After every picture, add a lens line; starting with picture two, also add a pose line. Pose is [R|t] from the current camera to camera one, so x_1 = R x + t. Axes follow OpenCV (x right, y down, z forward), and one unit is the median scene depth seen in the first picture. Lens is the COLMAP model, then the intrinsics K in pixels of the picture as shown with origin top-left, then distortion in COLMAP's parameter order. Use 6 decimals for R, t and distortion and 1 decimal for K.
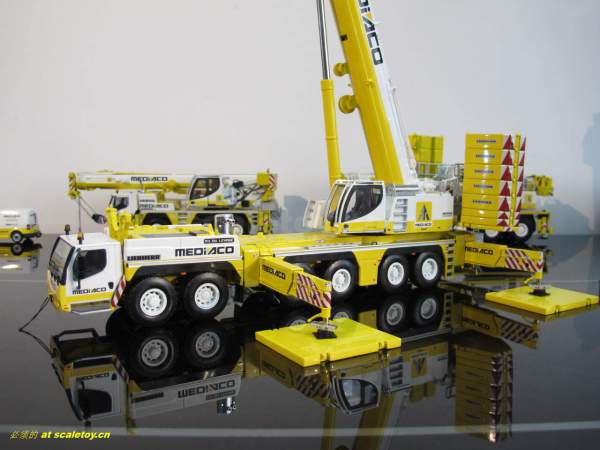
lens RADIAL K [[589.4, 0, 300.0], [0, 589.4, 225.0], [0, 0, 1]] dist [-0.089536, 0.002876]
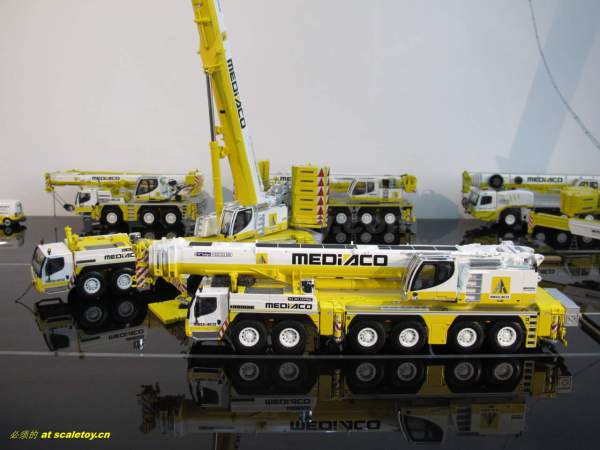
lens RADIAL K [[649.5, 0, 300.0], [0, 649.5, 225.0], [0, 0, 1]] dist [-0.105593, 0.142419]
pose [[0.999875, 0.008511, -0.013318, 0.318370], [-0.007041, 0.994258, 0.106779, -0.208771], [0.014150, -0.106672, 0.994194, -0.714369]]
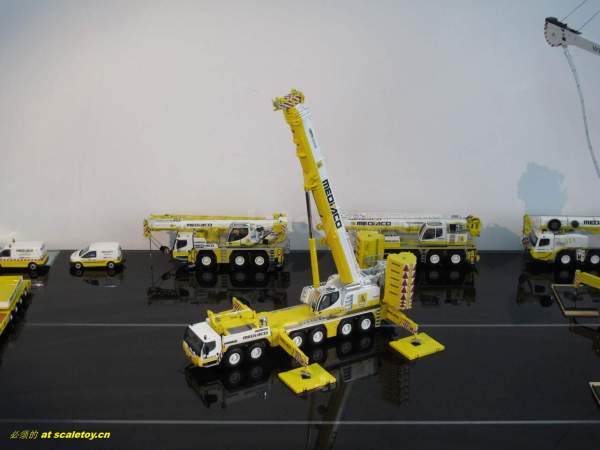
lens RADIAL K [[980.7, 0, 300.0], [0, 980.7, 225.0], [0, 0, 1]] dist [-0.013645, -0.061150]
pose [[0.999642, 0.008045, -0.025536, 0.088533], [-0.000833, 0.962664, 0.270700, -1.170015], [0.026761, -0.270581, 0.962325, -2.128950]]
